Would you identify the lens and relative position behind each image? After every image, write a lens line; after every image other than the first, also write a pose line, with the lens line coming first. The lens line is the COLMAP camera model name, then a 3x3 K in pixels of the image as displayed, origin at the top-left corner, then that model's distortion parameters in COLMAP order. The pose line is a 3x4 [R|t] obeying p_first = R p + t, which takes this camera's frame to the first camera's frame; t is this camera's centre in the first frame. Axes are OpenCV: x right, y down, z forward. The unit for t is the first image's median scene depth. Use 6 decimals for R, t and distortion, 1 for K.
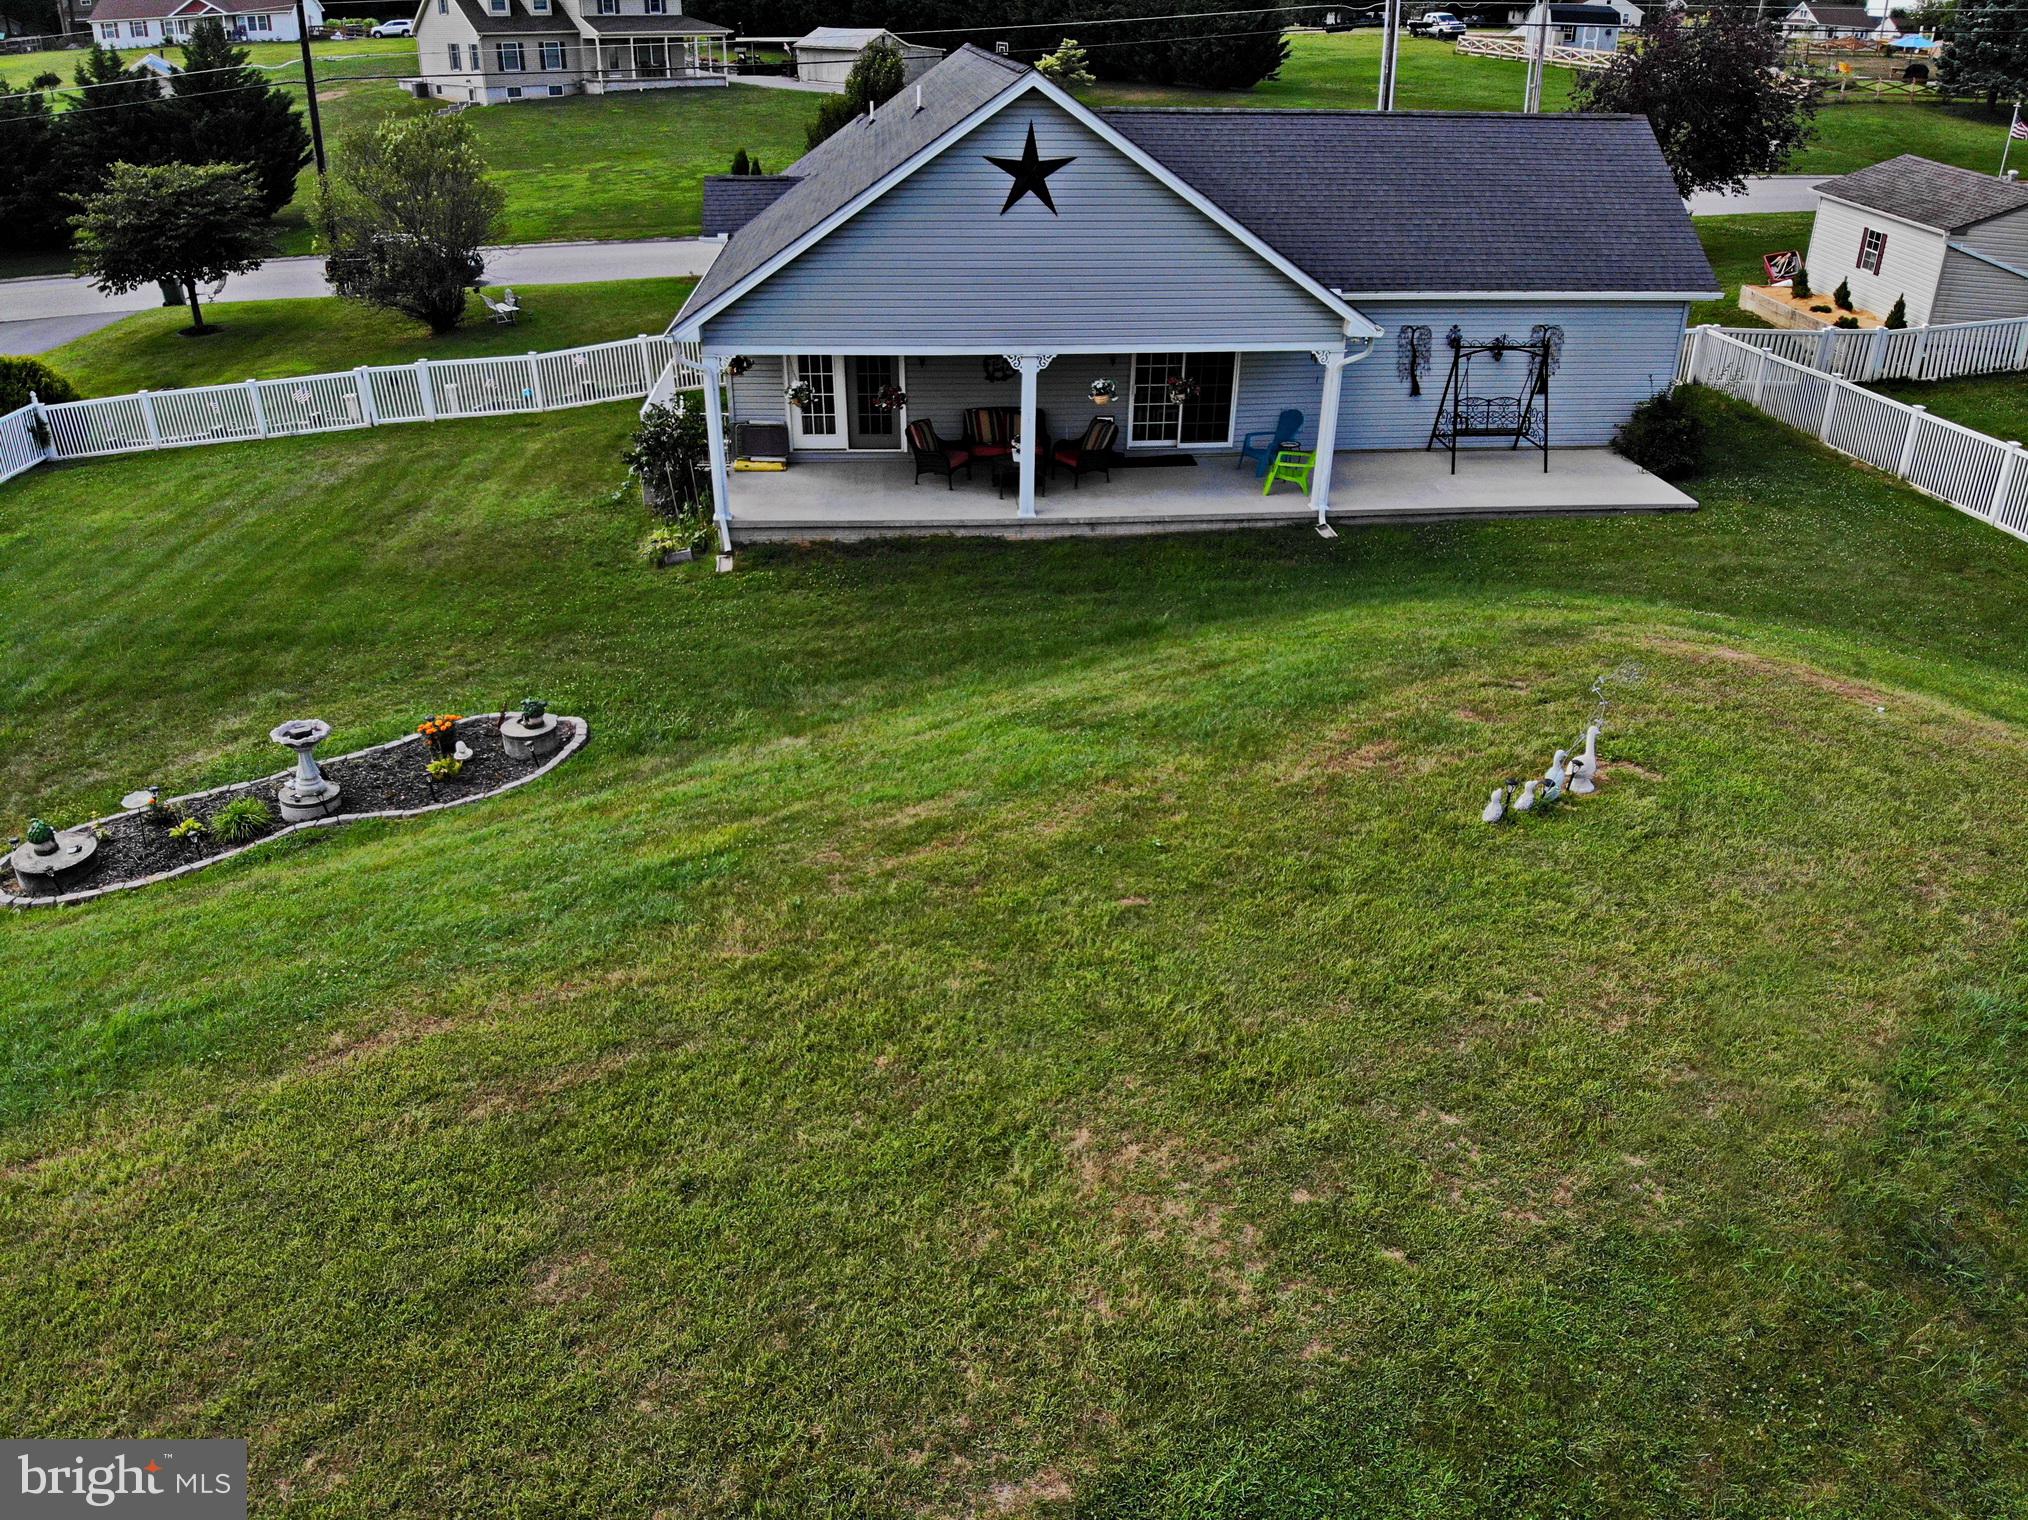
lens RADIAL K [[1482.3, 0, 1042.0], [0, 1482.3, 759.3], [0, 0, 1]] dist [0.035380, -0.140512]
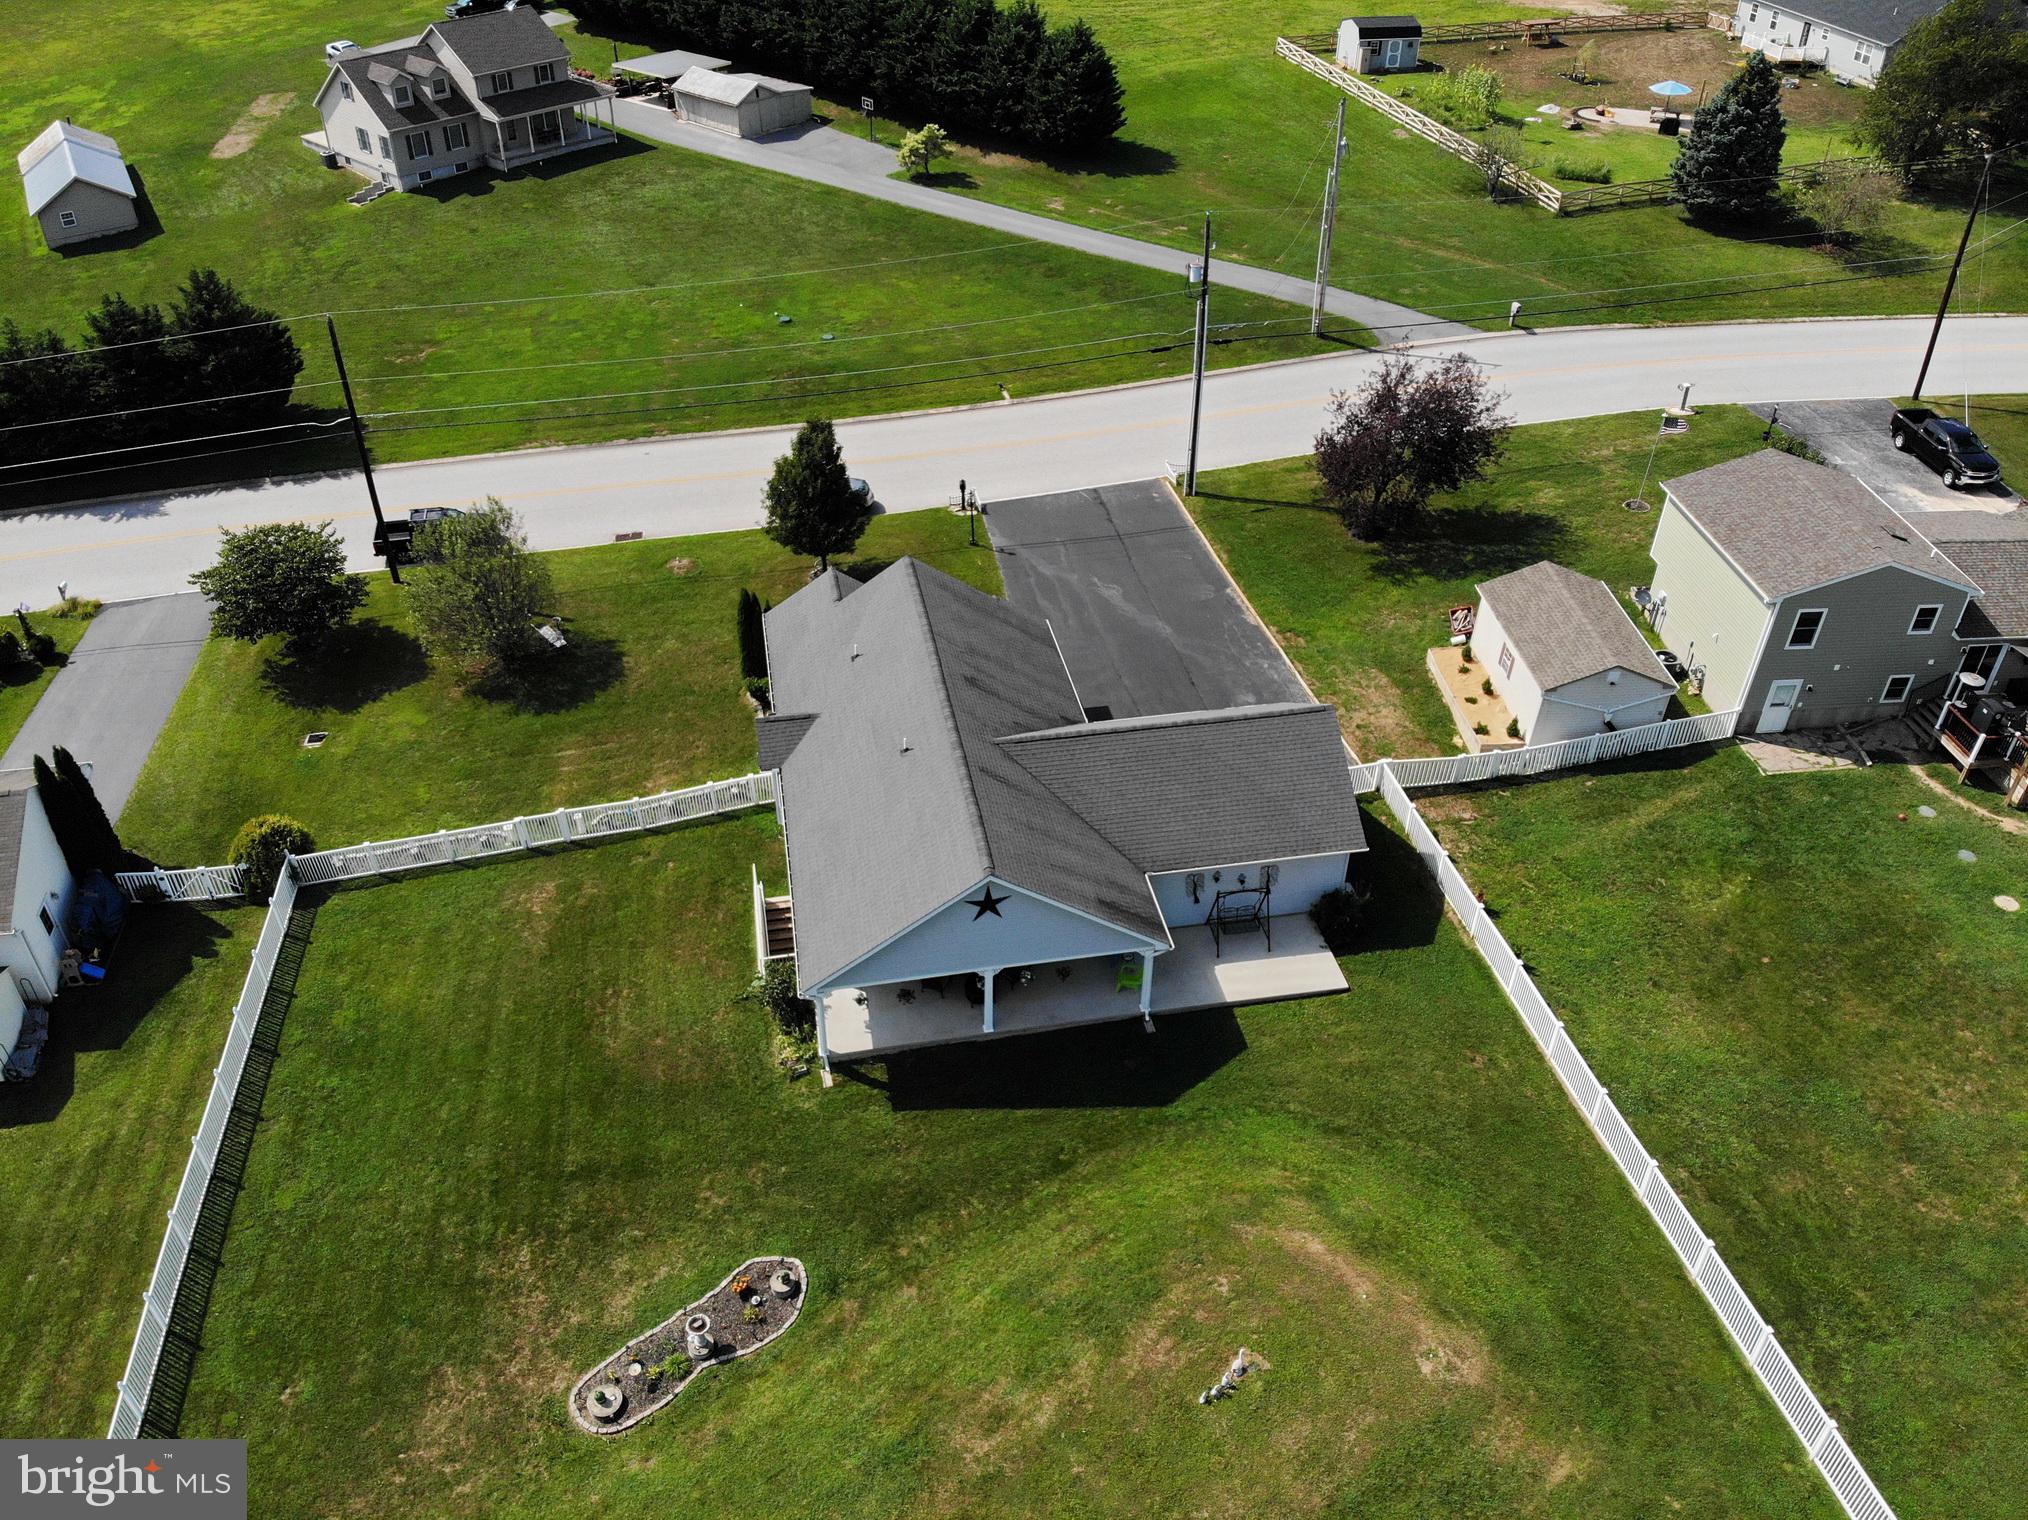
lens RADIAL K [[1456.0, 0, 1023.2], [0, 1456.0, 759.2], [0, 0, 1]] dist [0.113589, -0.255820]
pose [[0.995640, -0.053924, 0.076113, -0.075208], [0.038657, 0.981133, 0.189430, -0.736949], [-0.084892, -0.185662, 0.978940, -0.629316]]
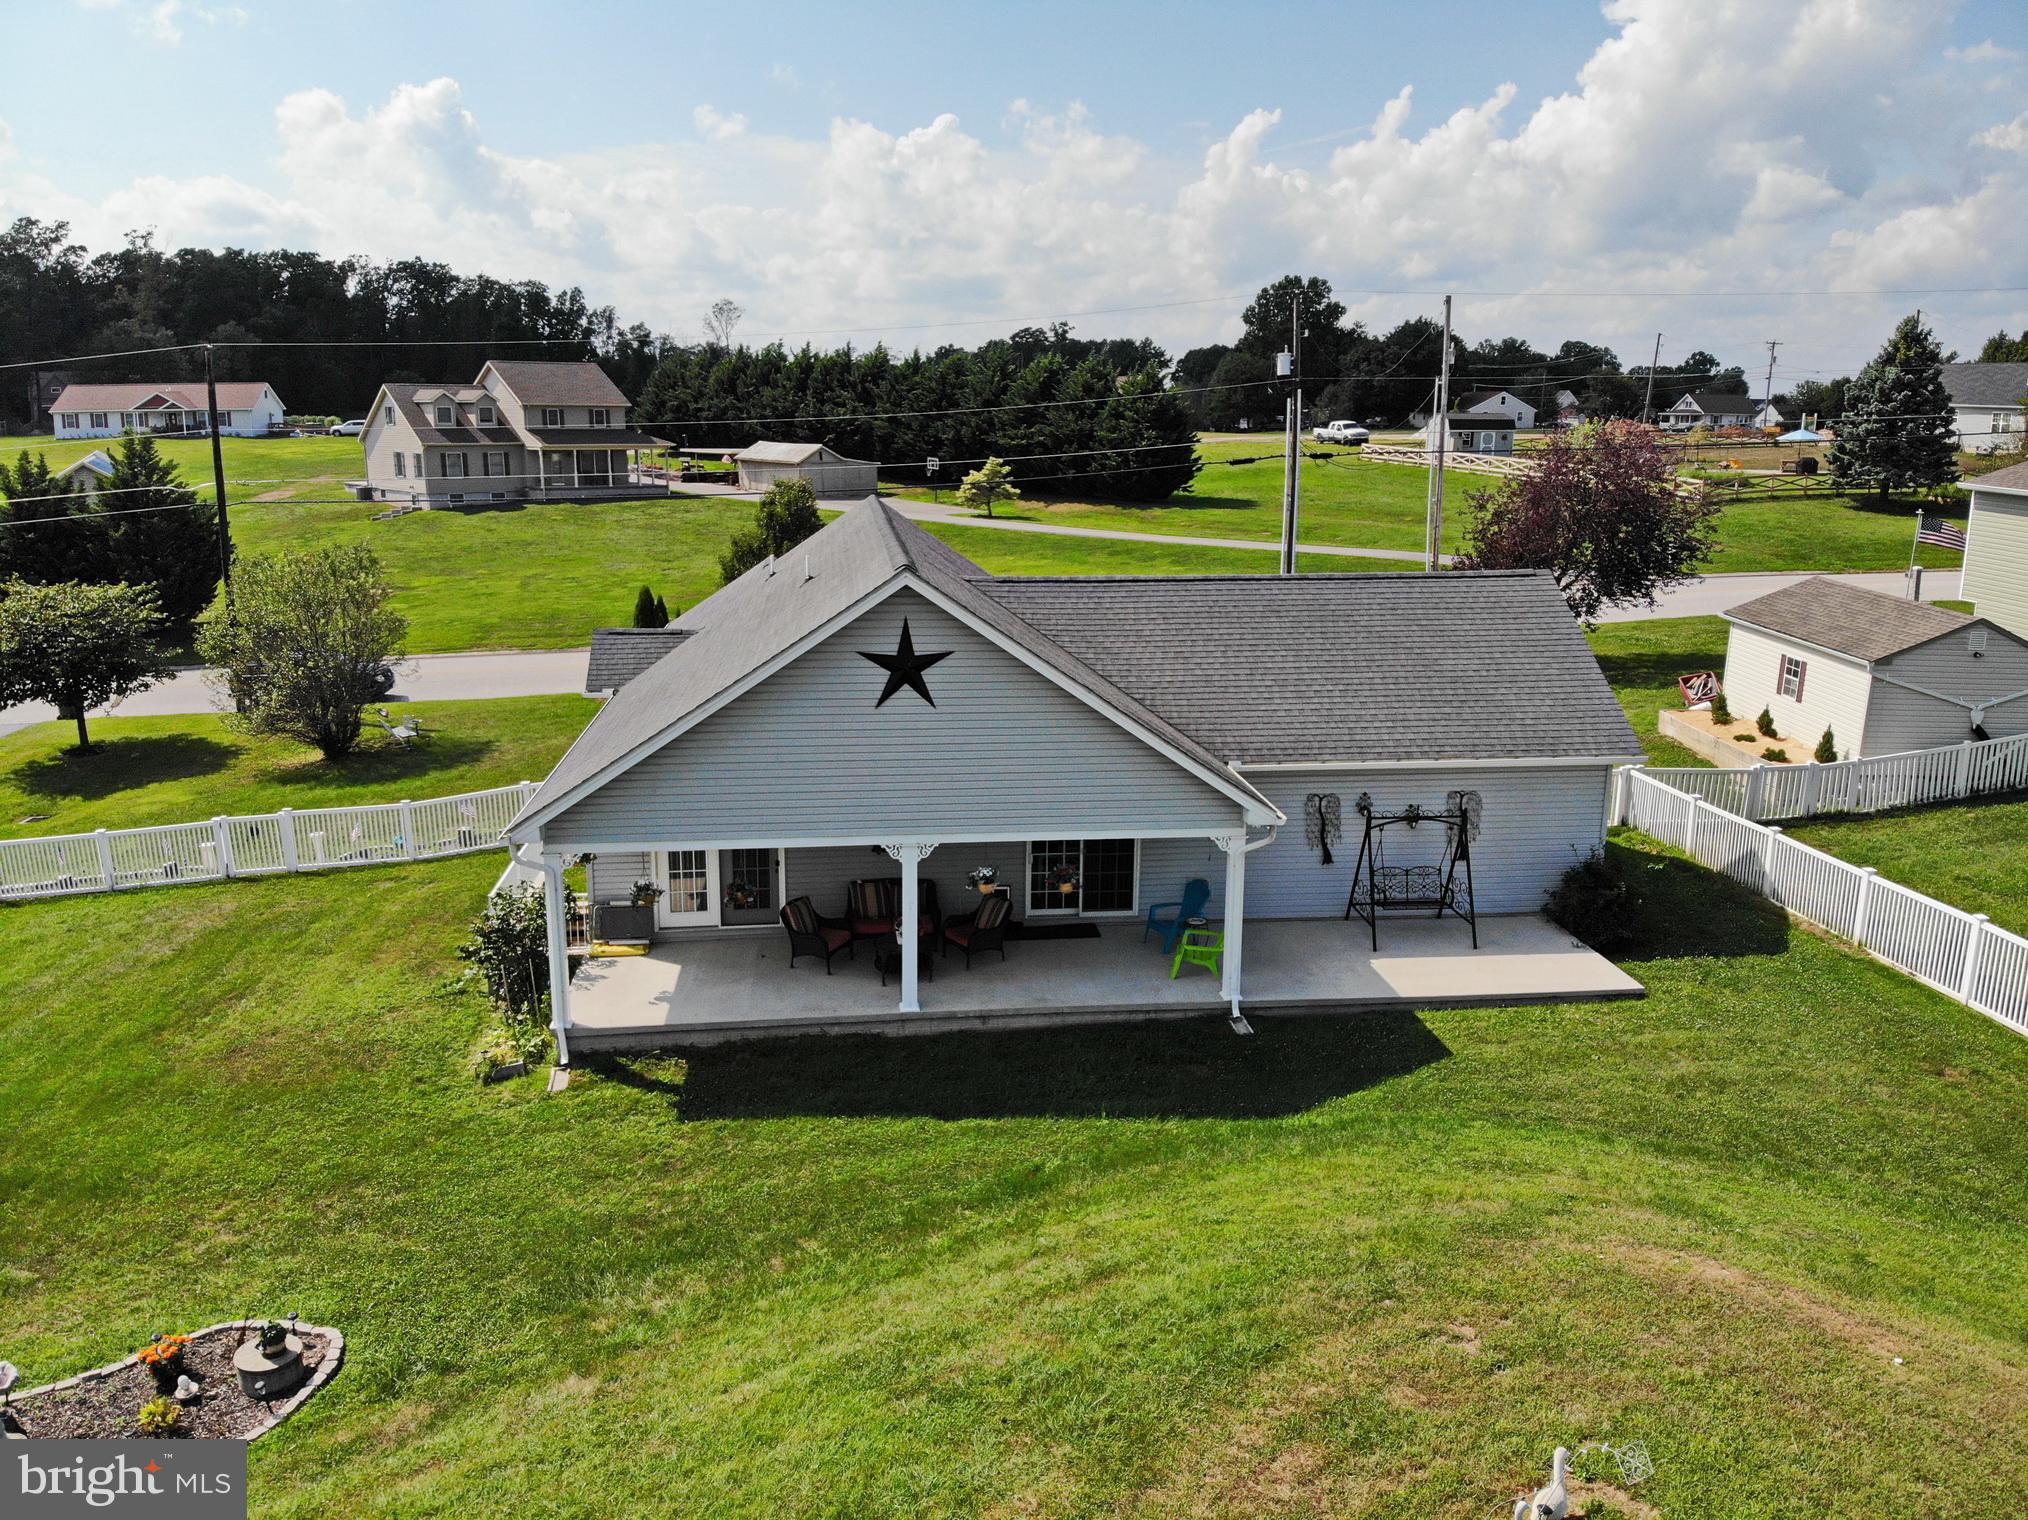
lens RADIAL K [[1483.2, 0, 1014.0], [0, 1483.2, 760.0], [0, 0, 1]] dist [0.042749, -0.150291]
pose [[0.999759, -0.003927, 0.021576, 0.031939], [0.008869, 0.972187, -0.234038, -0.092727], [-0.020057, 0.234173, 0.971988, 0.077767]]
